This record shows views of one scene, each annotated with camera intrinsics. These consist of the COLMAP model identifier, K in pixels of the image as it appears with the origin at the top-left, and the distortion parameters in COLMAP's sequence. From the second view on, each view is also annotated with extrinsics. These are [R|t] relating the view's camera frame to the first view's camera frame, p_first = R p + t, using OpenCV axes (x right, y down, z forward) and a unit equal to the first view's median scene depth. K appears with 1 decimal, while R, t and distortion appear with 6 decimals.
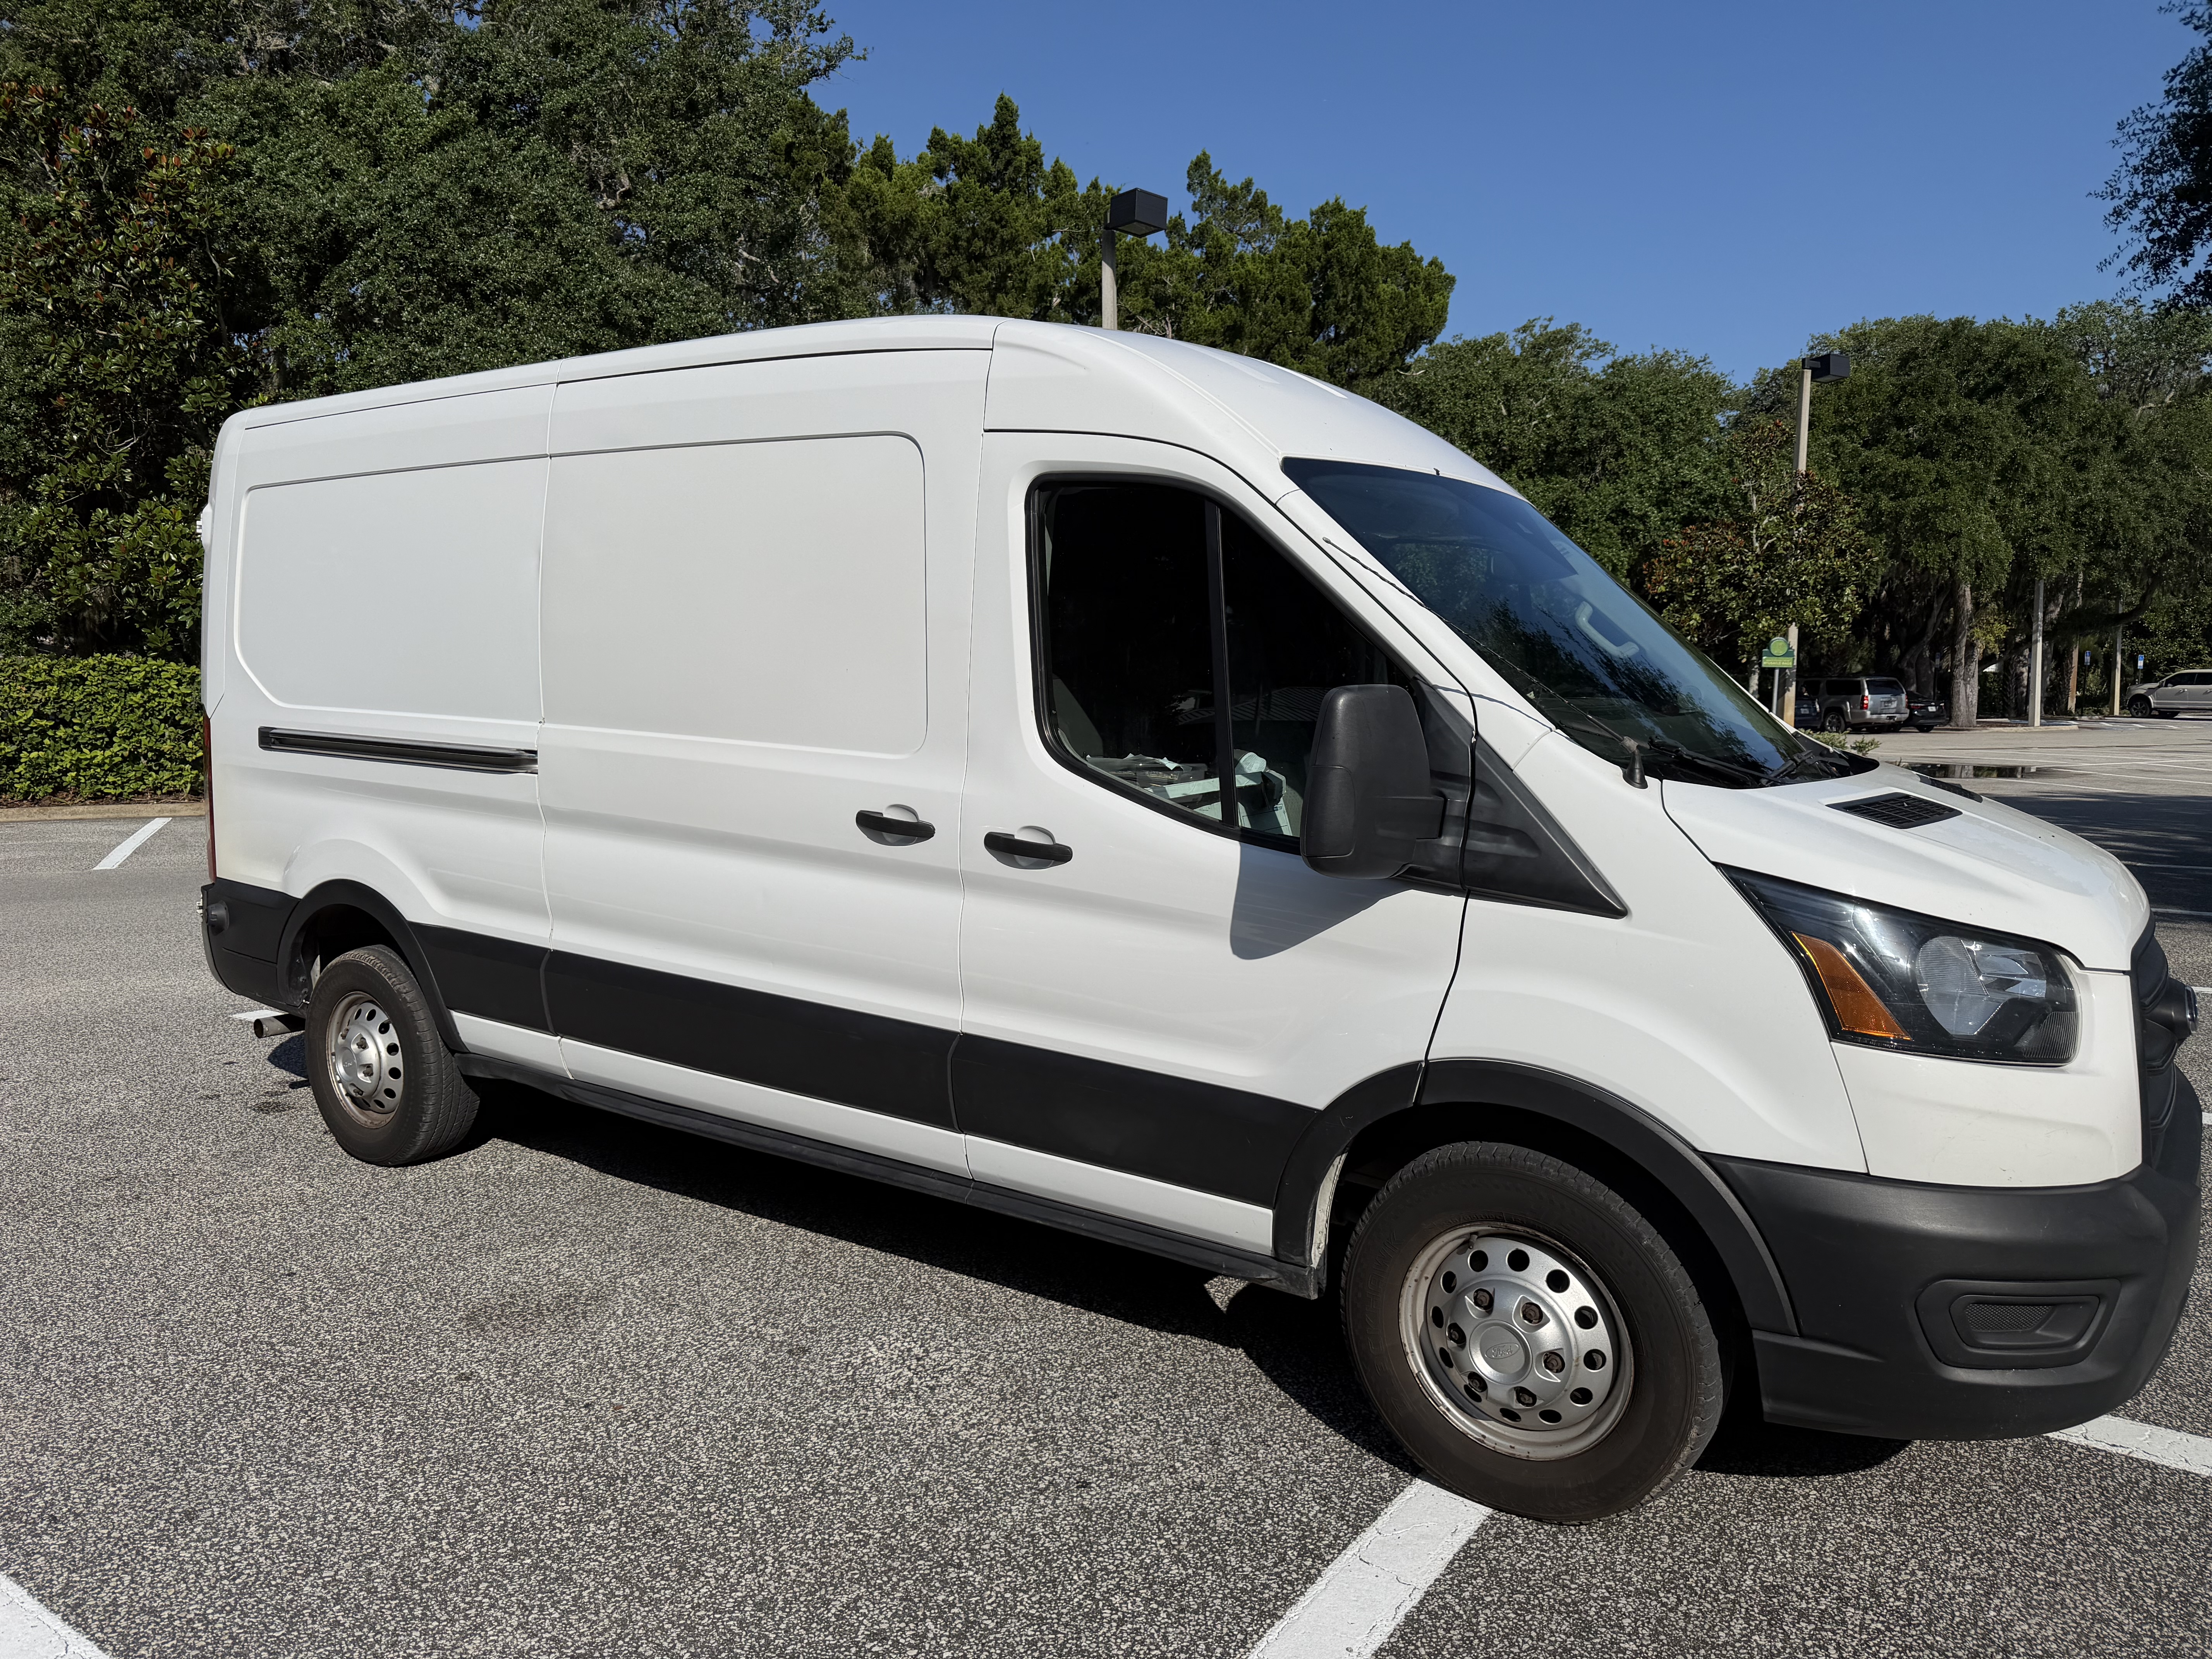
lens RADIAL K [[1567.2, 0, 1106.0], [0, 1567.2, 829.5], [0, 0, 1]] dist [0.017922, -0.022233]
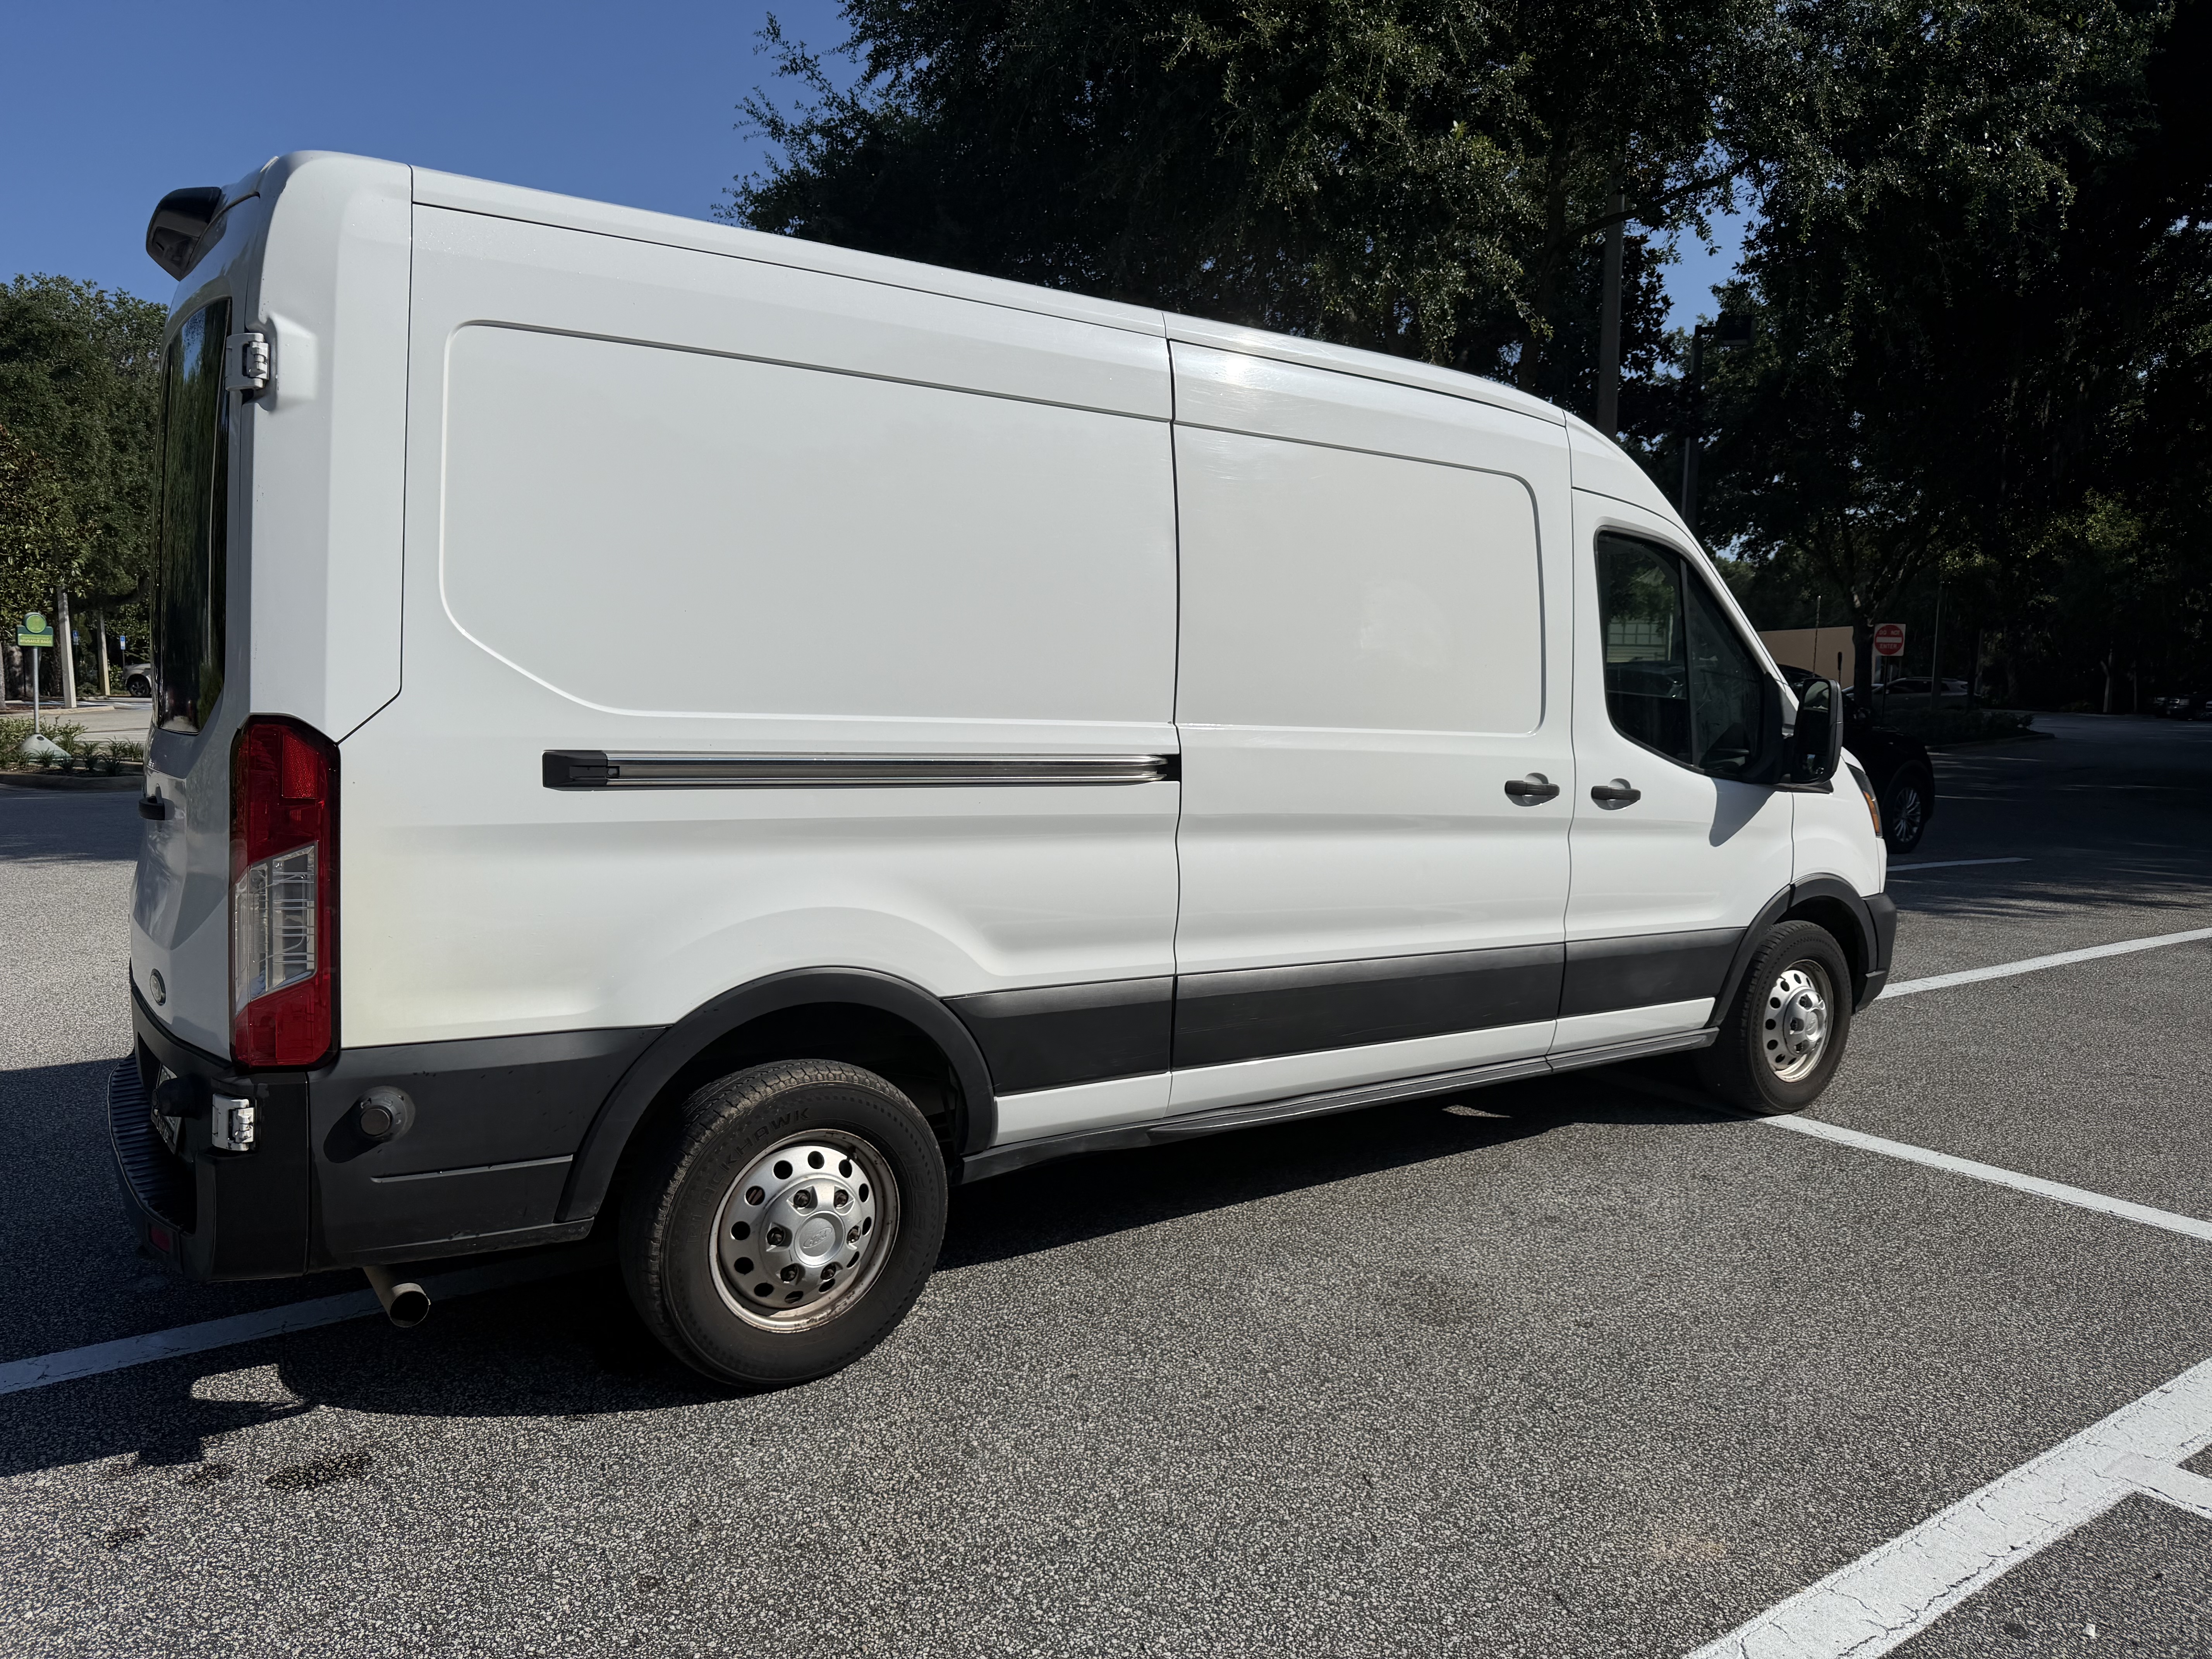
lens RADIAL K [[1561.0, 0, 1110.2], [0, 1561.0, 825.1], [0, 0, 1]] dist [0.011425, -0.011699]
pose [[0.349641, -0.090063, 0.932545, -1.202245], [0.080057, 0.994600, 0.066040, -0.071140], [-0.933457, 0.051567, 0.354963, 0.731495]]
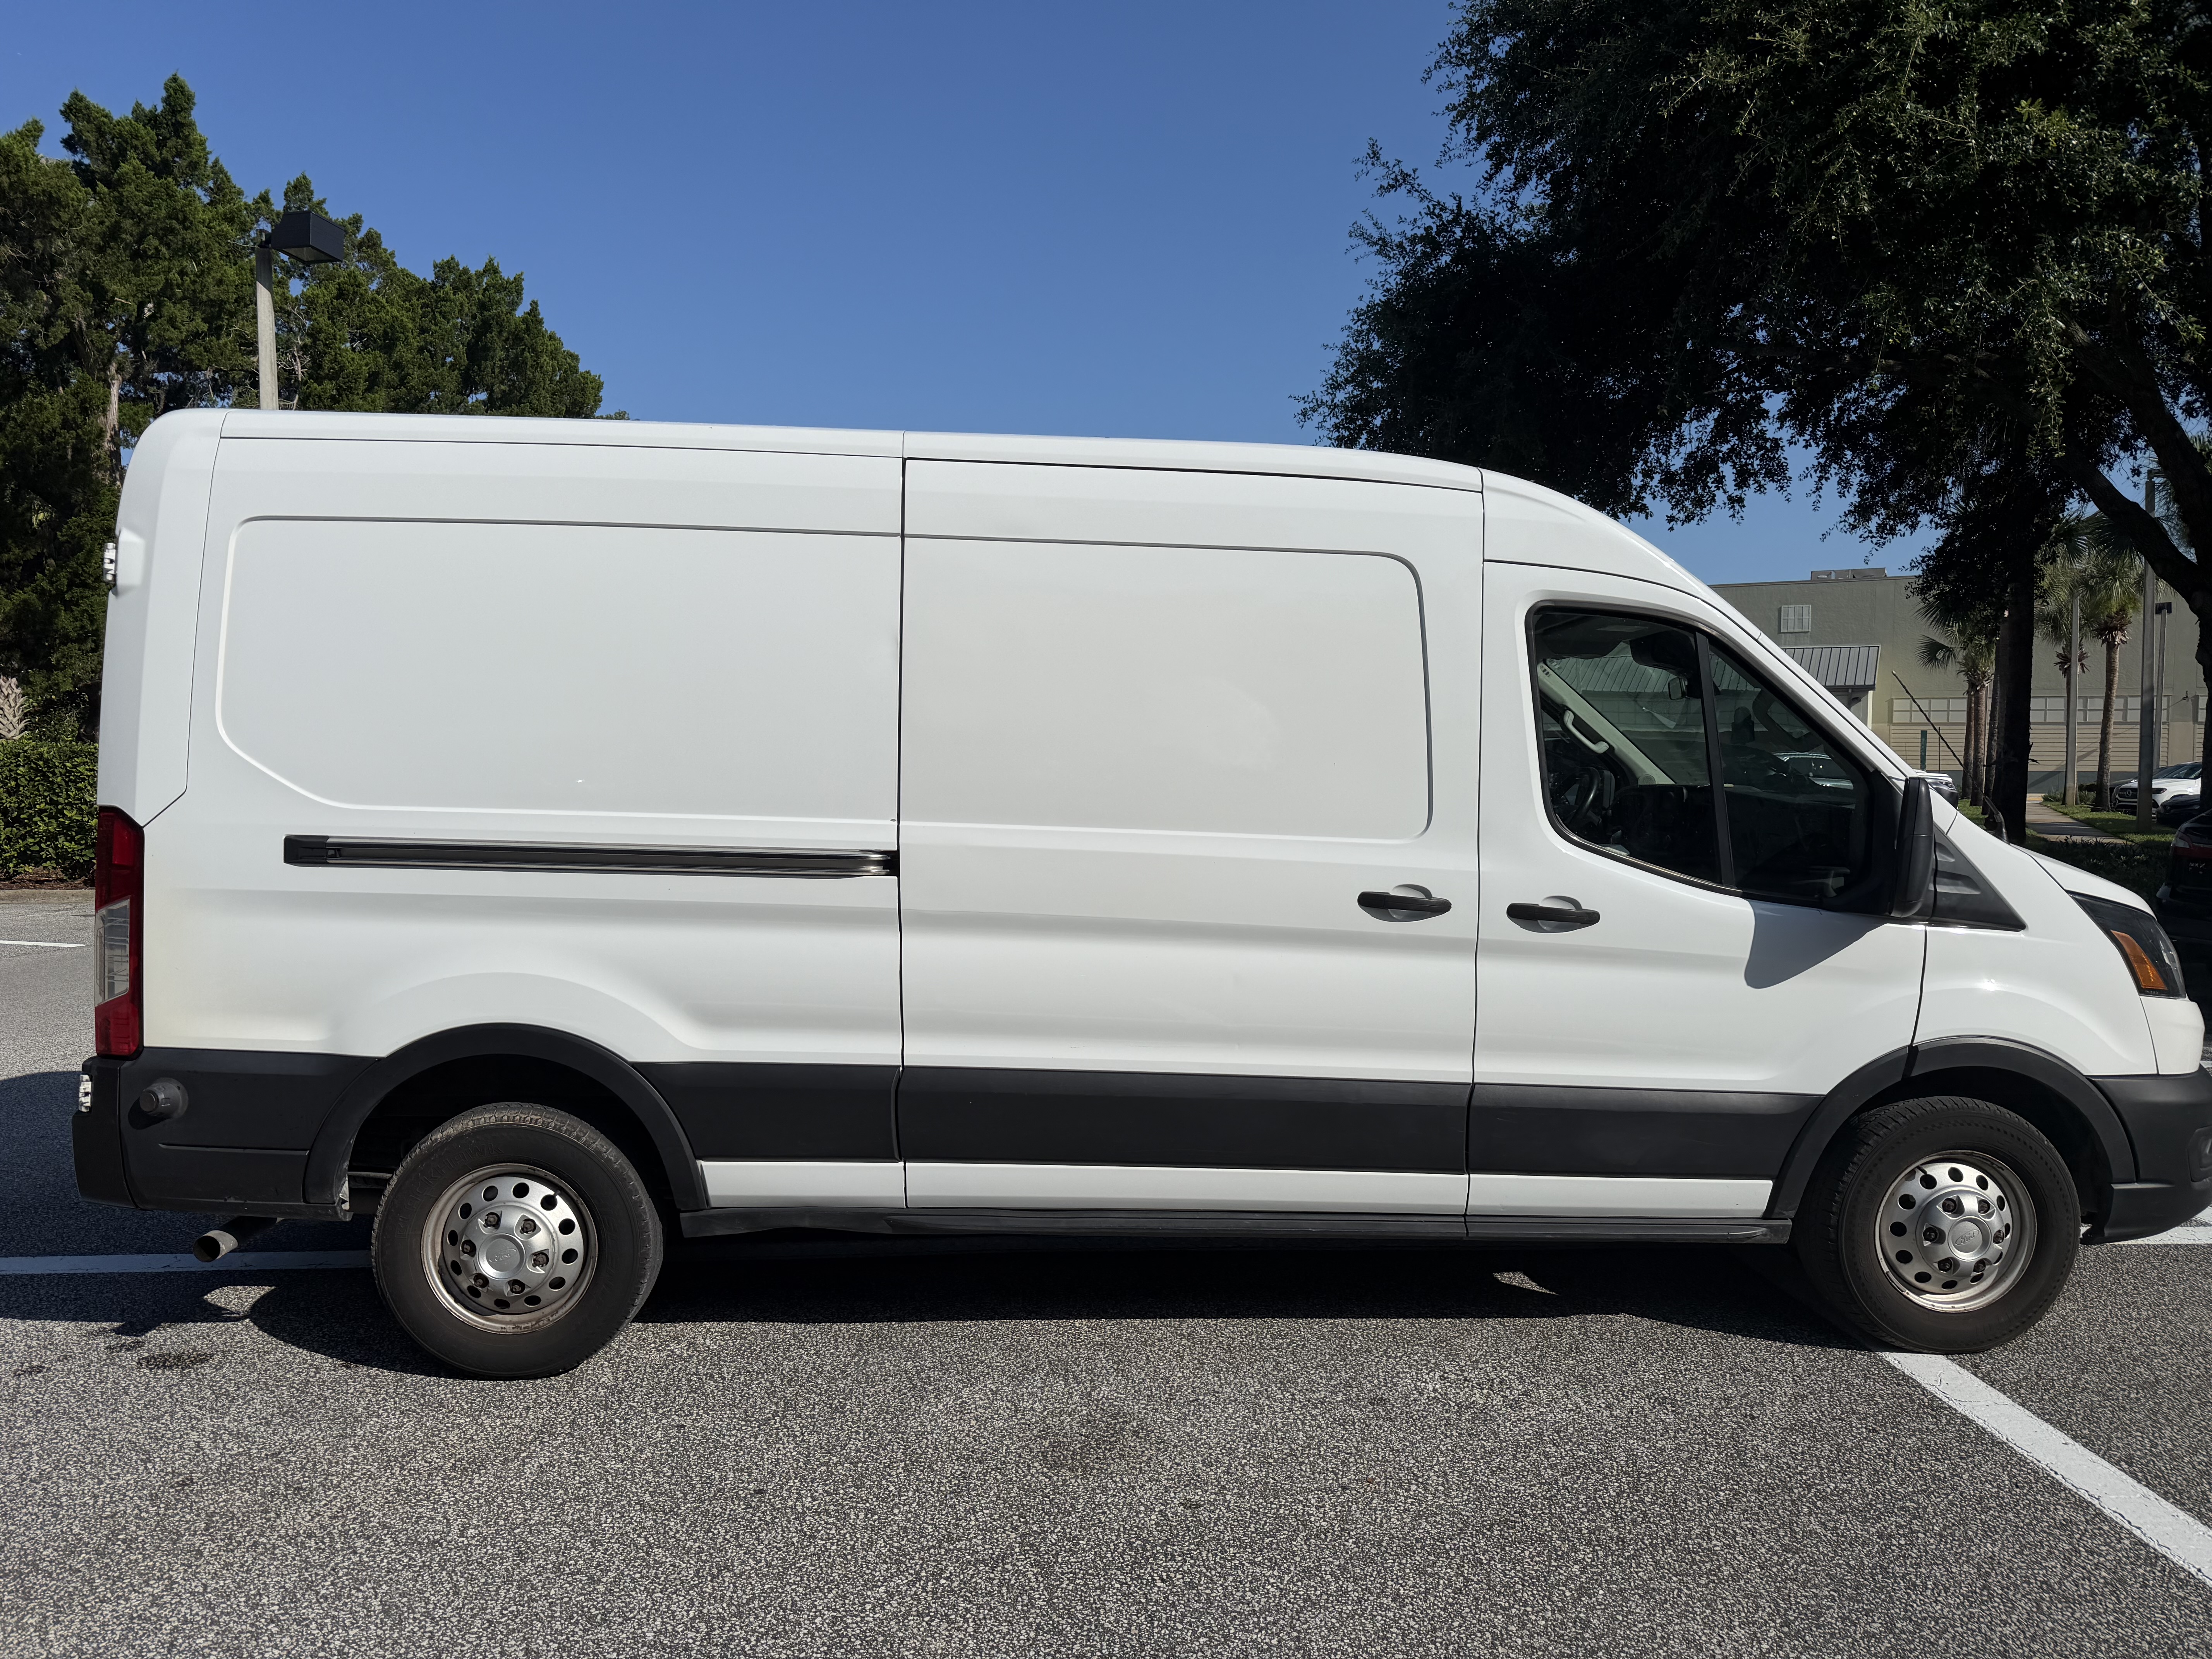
lens RADIAL K [[1567.2, 0, 1106.0], [0, 1567.2, 829.5], [0, 0, 1]] dist [0.017922, -0.022233]
pose [[0.796122, -0.024889, 0.604624, -0.818727], [0.055508, 0.997945, -0.032008, -0.026422], [-0.602585, 0.059044, 0.795868, 0.200894]]
